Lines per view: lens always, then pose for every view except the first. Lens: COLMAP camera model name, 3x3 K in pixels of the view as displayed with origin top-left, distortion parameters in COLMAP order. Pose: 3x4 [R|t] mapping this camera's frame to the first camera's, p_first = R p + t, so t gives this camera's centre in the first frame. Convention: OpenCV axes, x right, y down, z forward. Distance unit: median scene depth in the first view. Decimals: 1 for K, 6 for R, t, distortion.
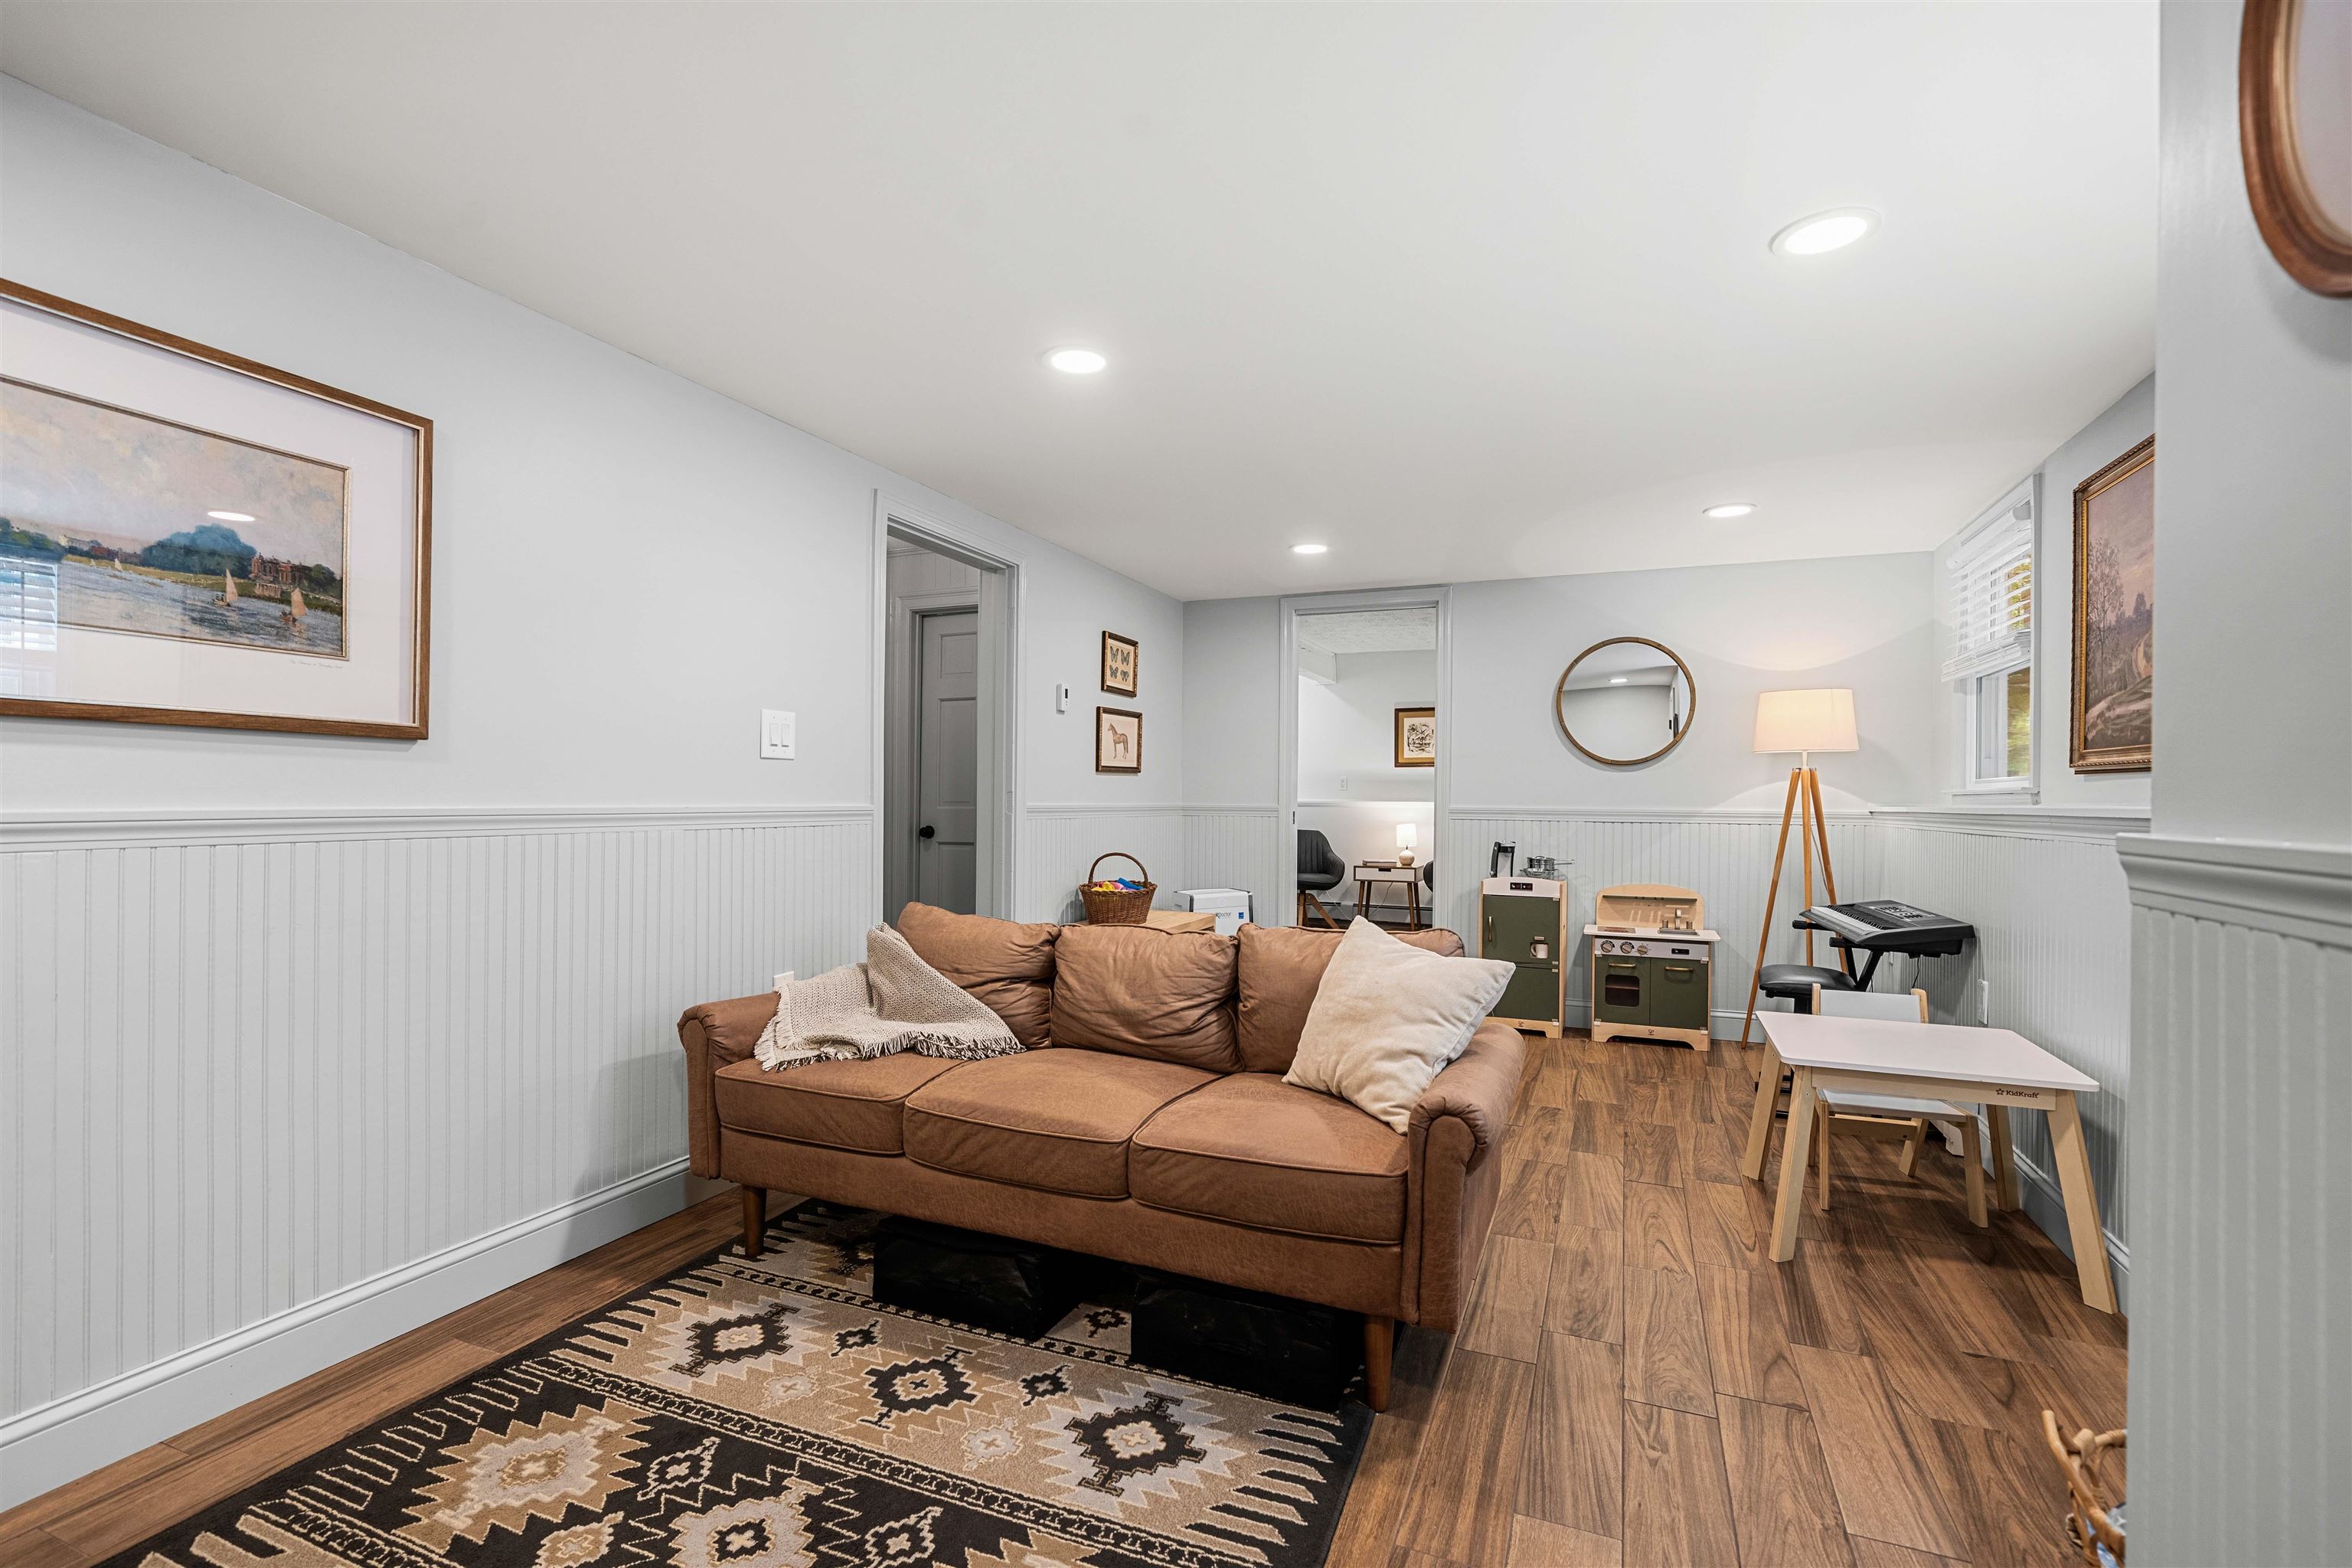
lens RADIAL K [[1048.2, 0, 1176.3], [0, 1048.2, 793.7], [0, 0, 1]] dist [0.000126, -0.000952]
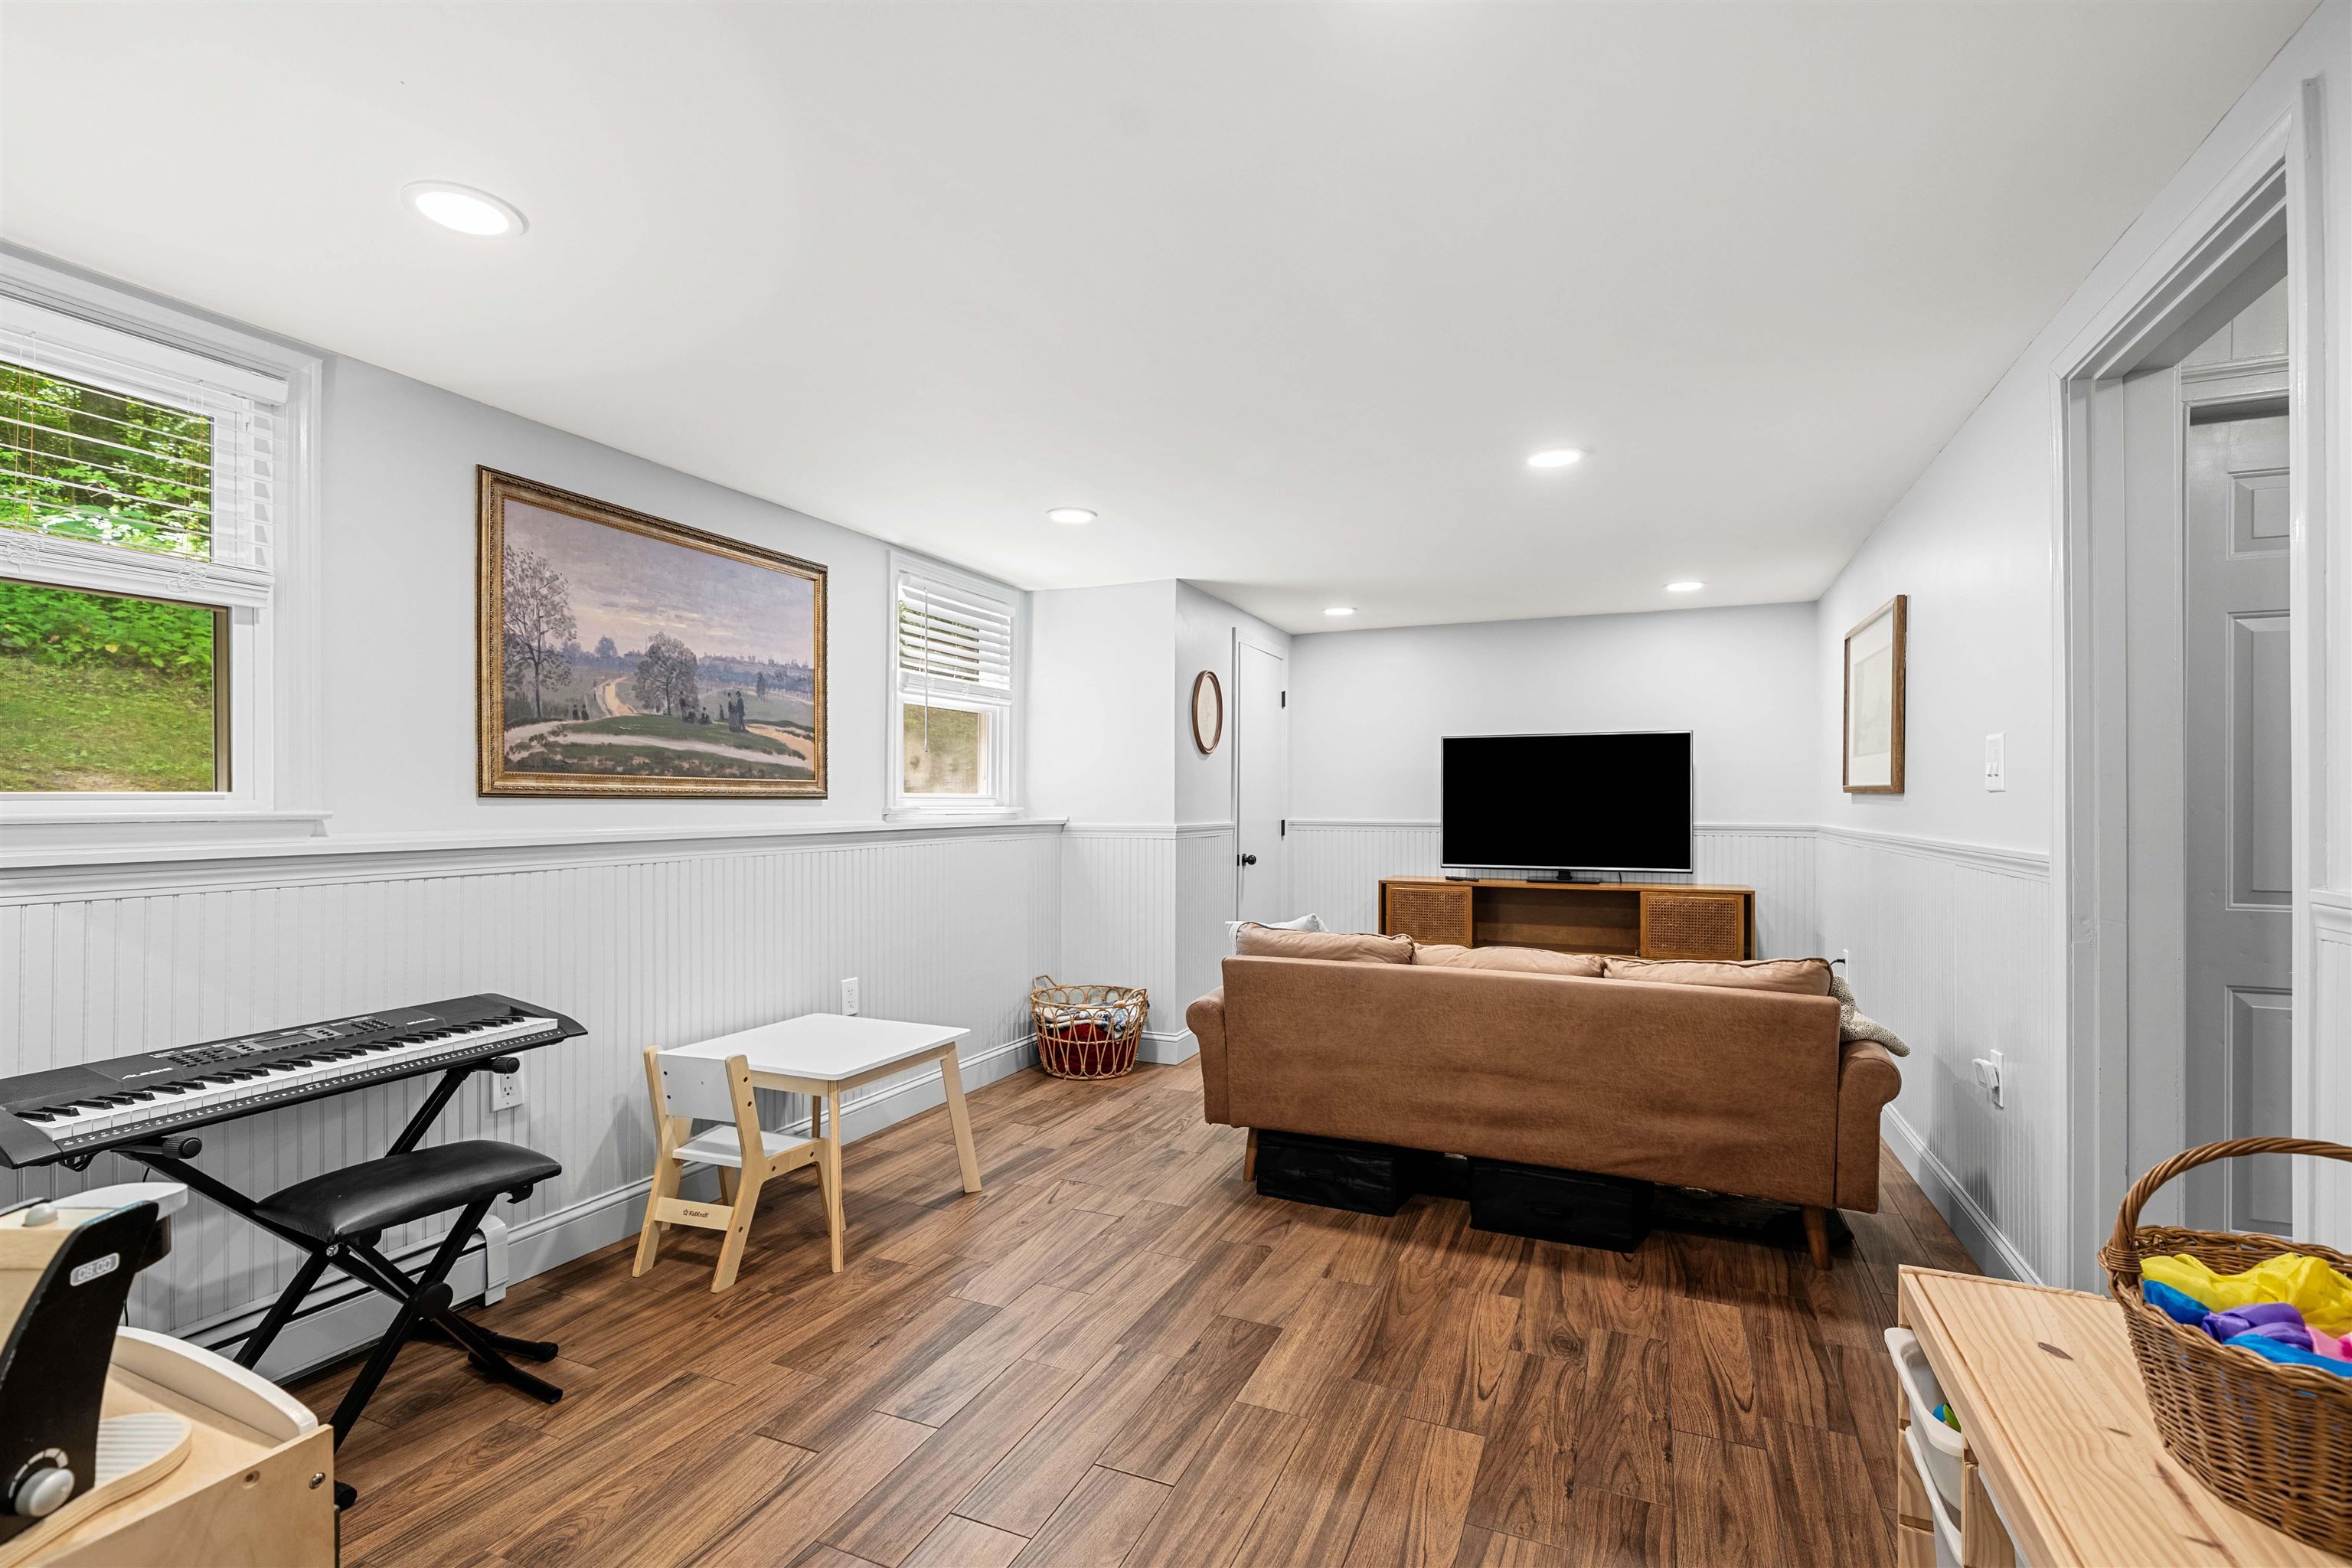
lens RADIAL K [[1048.2, 0, 1176.1], [0, 1048.2, 794.2], [0, 0, 1]] dist [0.000126, -0.000952]
pose [[-0.999846, -0.010187, 0.014293, 0.291348], [-0.010313, 0.999908, -0.008789, -0.021593], [-0.014202, -0.008935, -0.999859, 2.061459]]
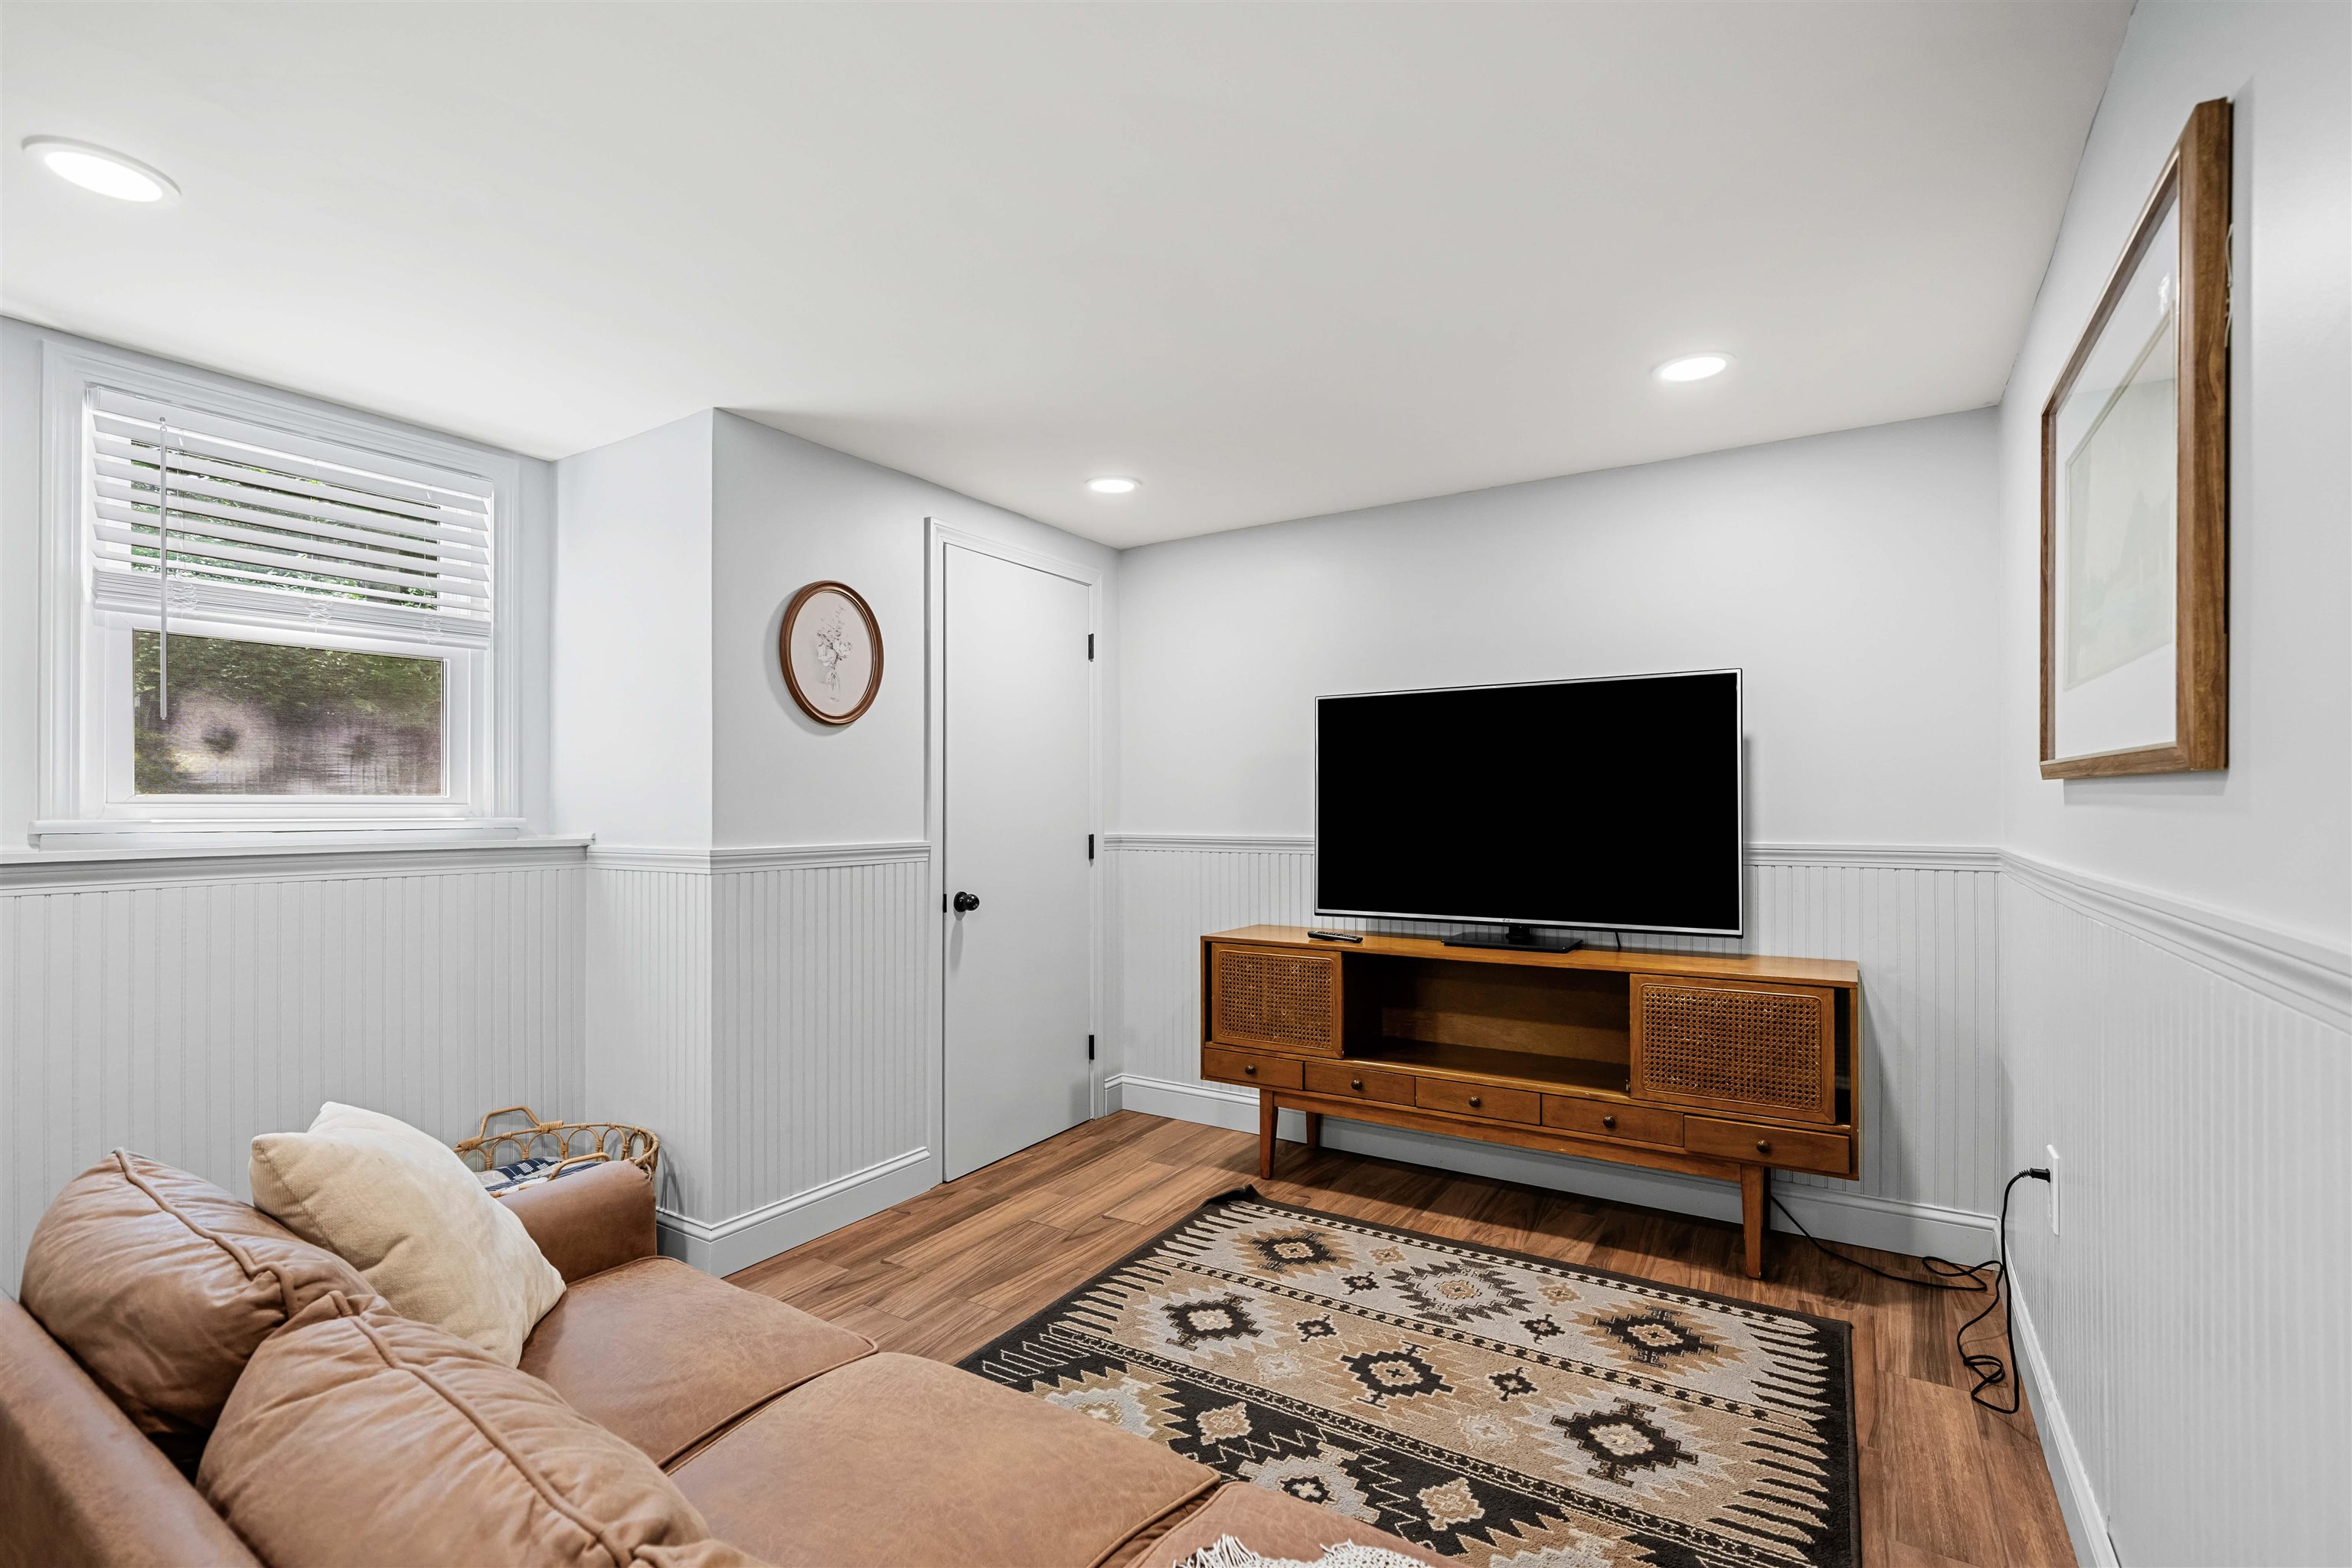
lens RADIAL K [[1048.2, 0, 1174.5], [0, 1048.2, 800.1], [0, 0, 1]] dist [0.000126, -0.000952]
pose [[-0.985518, -0.004535, 0.169508, -0.247545], [-0.005932, 0.999952, -0.007736, -0.025918], [-0.169465, -0.008629, -0.985498, 1.237153]]
